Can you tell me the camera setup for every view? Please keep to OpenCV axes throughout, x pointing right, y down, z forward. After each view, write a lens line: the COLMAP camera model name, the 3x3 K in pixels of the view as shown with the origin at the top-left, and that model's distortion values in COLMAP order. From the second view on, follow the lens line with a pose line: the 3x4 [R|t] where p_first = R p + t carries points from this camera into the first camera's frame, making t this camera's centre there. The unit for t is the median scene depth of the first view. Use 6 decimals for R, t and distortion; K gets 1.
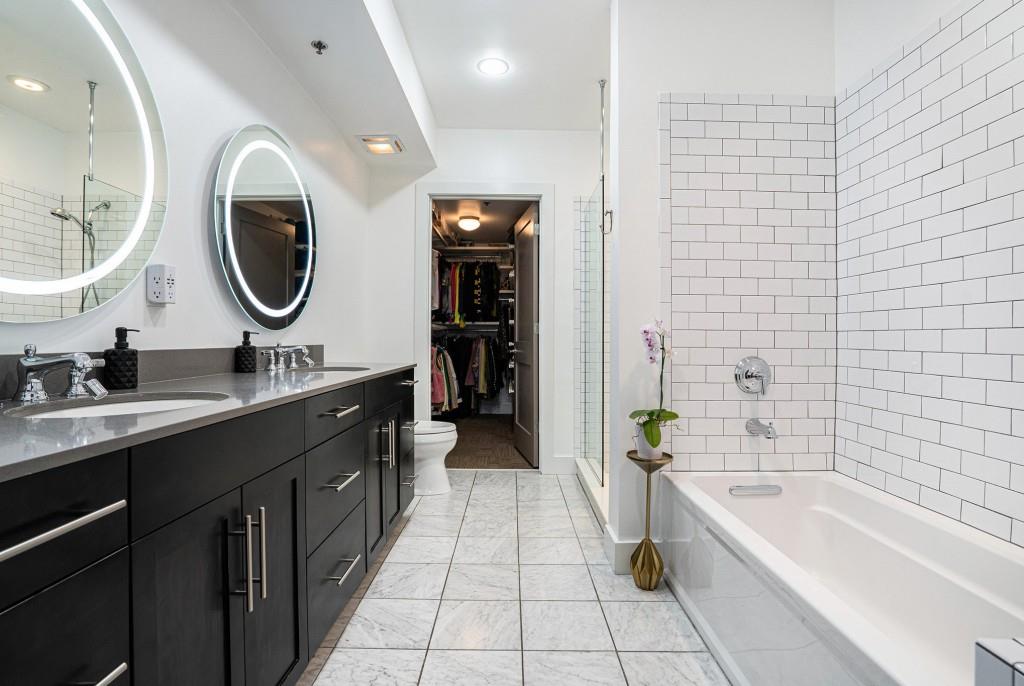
lens RADIAL K [[483.4, 0, 515.7], [0, 483.4, 349.6], [0, 0, 1]] dist [-0.035857, 0.012588]
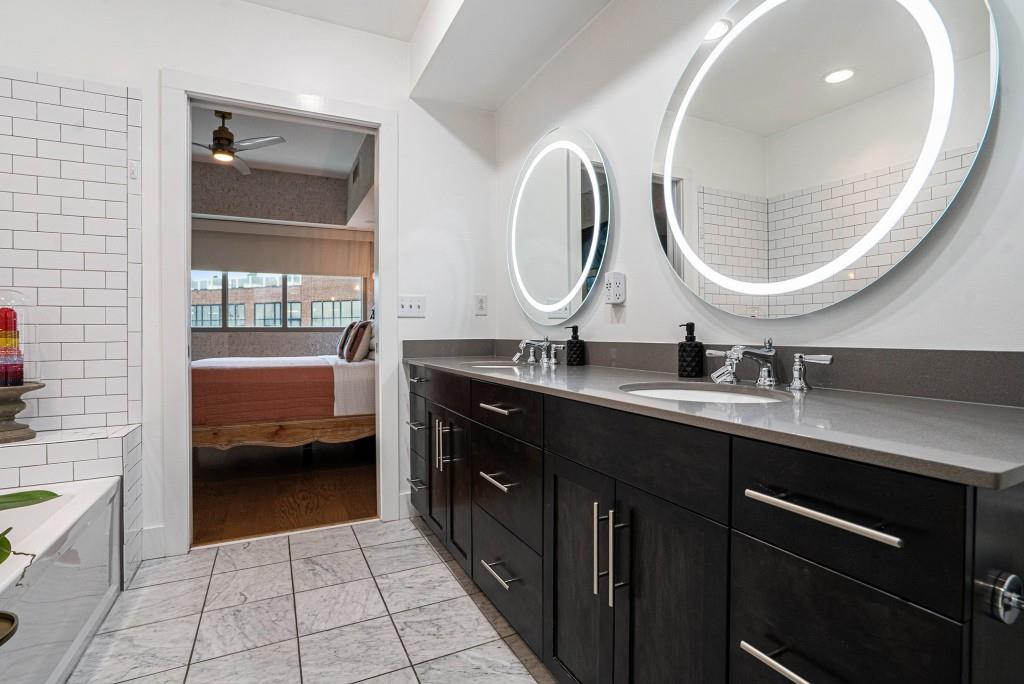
lens RADIAL K [[483.4, 0, 502.6], [0, 483.4, 336.3], [0, 0, 1]] dist [-0.035857, 0.012588]
pose [[-0.902673, 0.006050, -0.430285, 0.043525], [-0.006012, 0.999626, 0.026668, -0.035665], [0.430285, 0.026659, -0.902299, 1.579422]]
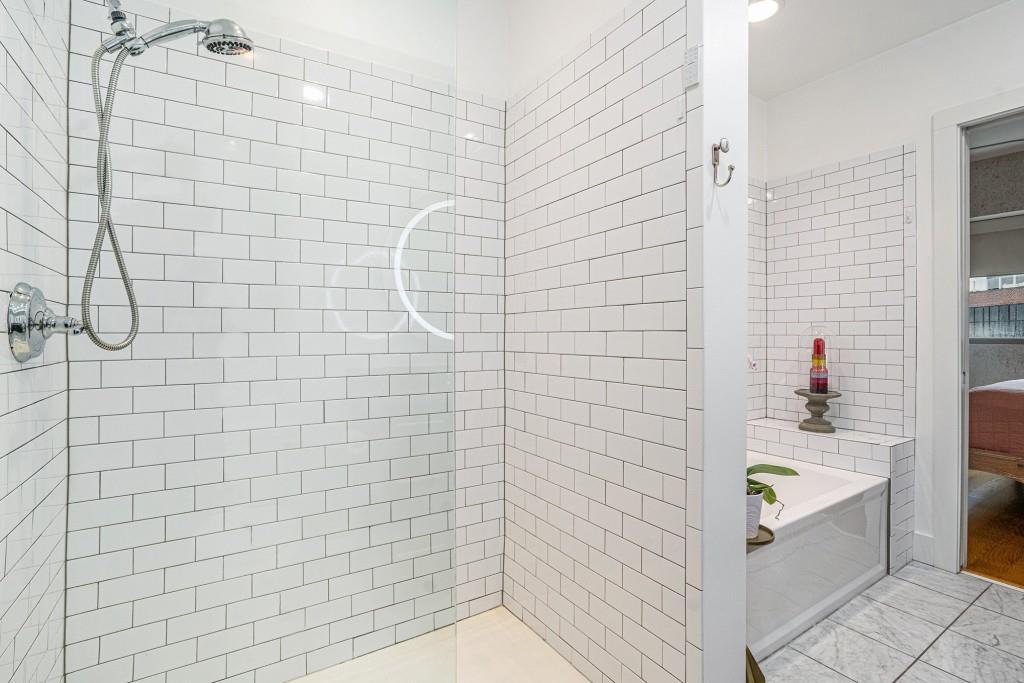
lens RADIAL K [[483.4, 0, 520.4], [0, 483.4, 336.6], [0, 0, 1]] dist [-0.035857, 0.012588]
pose [[-0.534562, -0.002416, 0.845126, -0.175594], [0.022293, 0.999608, 0.016958, -0.111243], [-0.844835, 0.027905, -0.534299, 1.762331]]
